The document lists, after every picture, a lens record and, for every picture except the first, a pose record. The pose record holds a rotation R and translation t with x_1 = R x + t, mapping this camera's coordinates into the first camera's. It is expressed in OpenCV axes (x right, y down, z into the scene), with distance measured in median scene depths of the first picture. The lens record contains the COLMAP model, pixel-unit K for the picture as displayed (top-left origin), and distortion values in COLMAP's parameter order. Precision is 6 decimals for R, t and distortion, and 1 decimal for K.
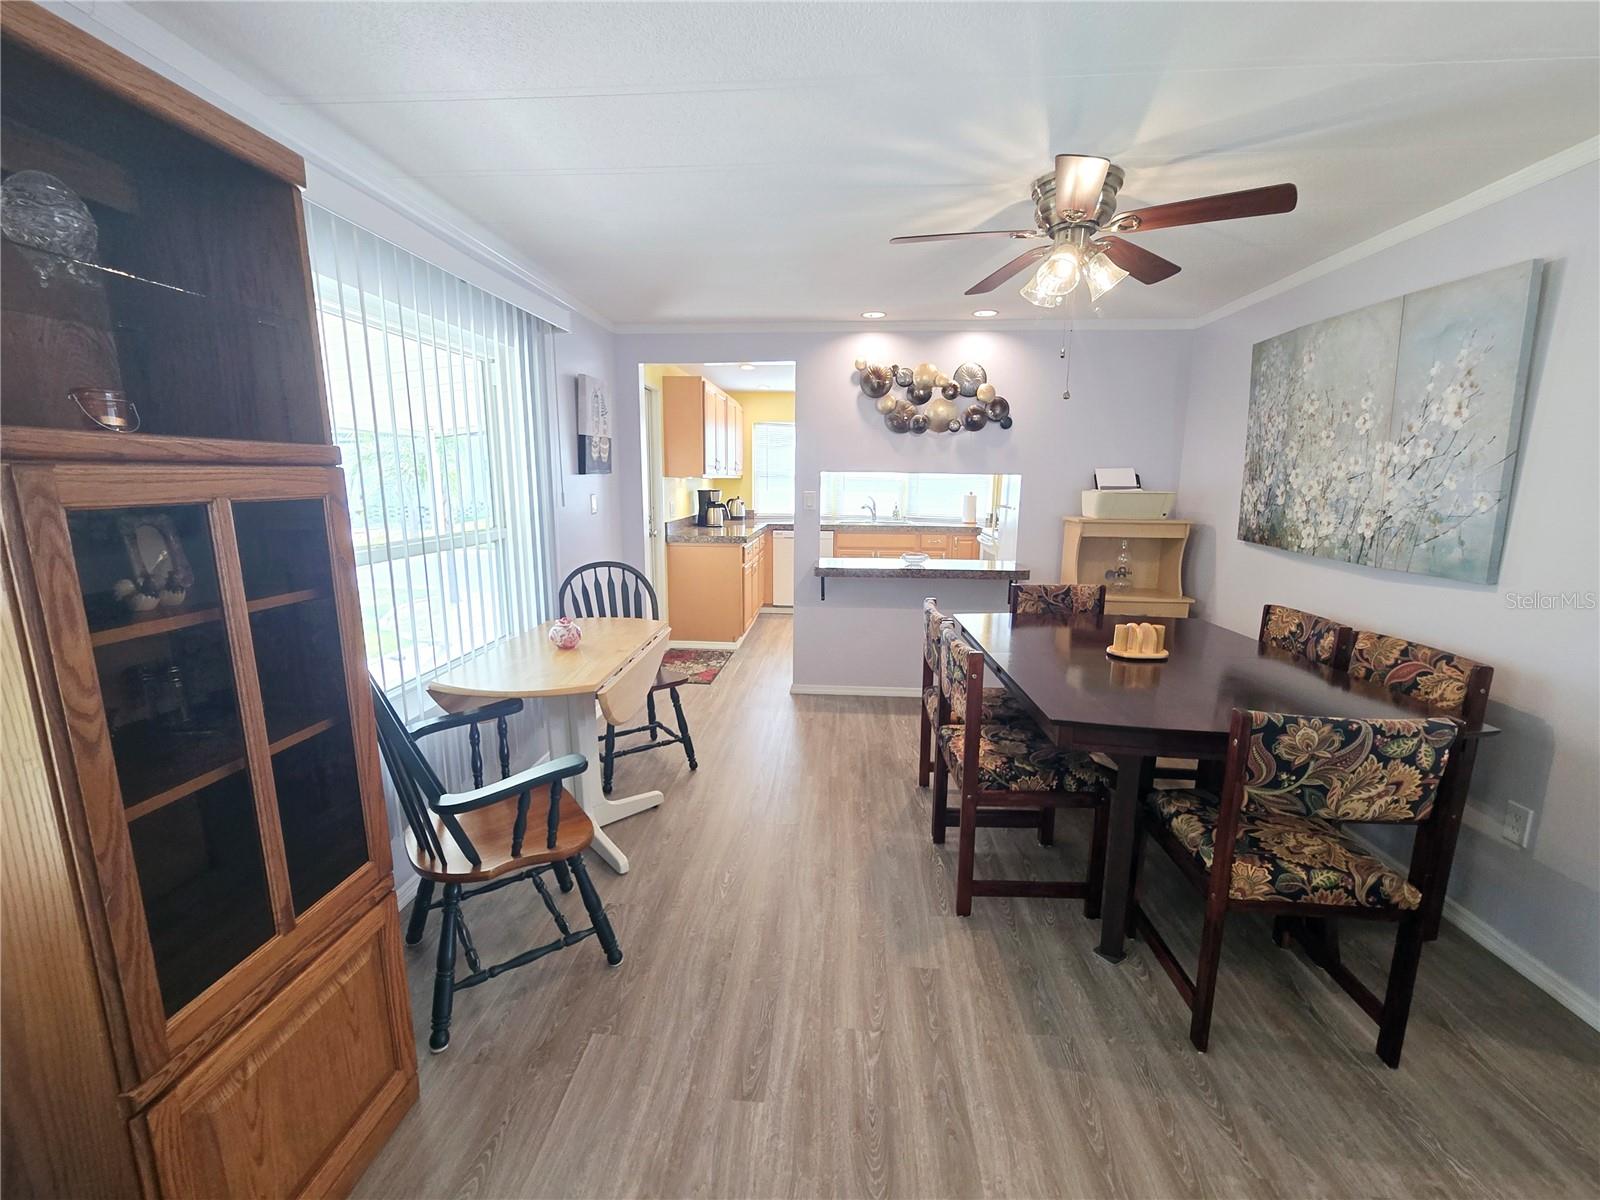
lens RADIAL K [[662.2, 0, 794.3], [0, 662.2, 603.2], [0, 0, 1]] dist [-0.013291, 0.003043]
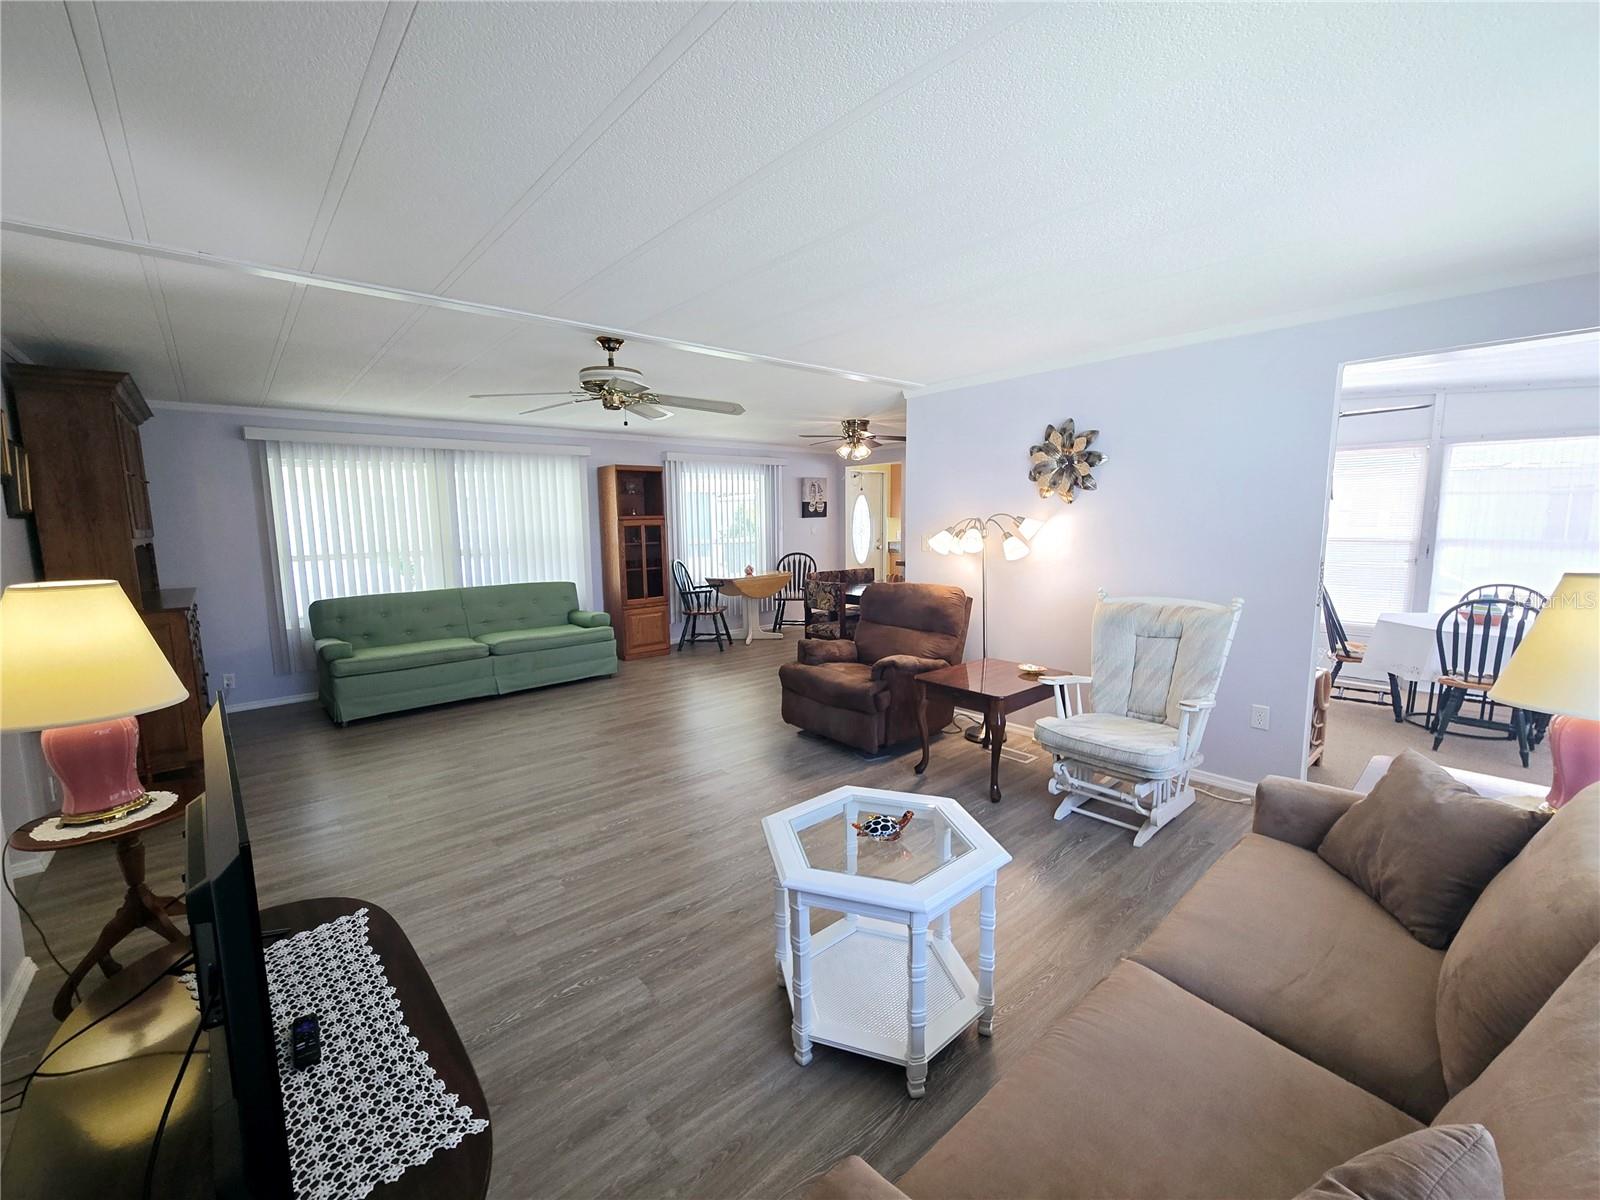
lens RADIAL K [[662.2, 0, 793.8], [0, 662.2, 597.5], [0, 0, 1]] dist [-0.013291, 0.003043]
pose [[0.713160, 0.068598, -0.697636, 1.948174], [-0.111612, 0.993617, -0.016394, 0.198703], [0.692059, 0.089556, 0.716264, -1.057200]]
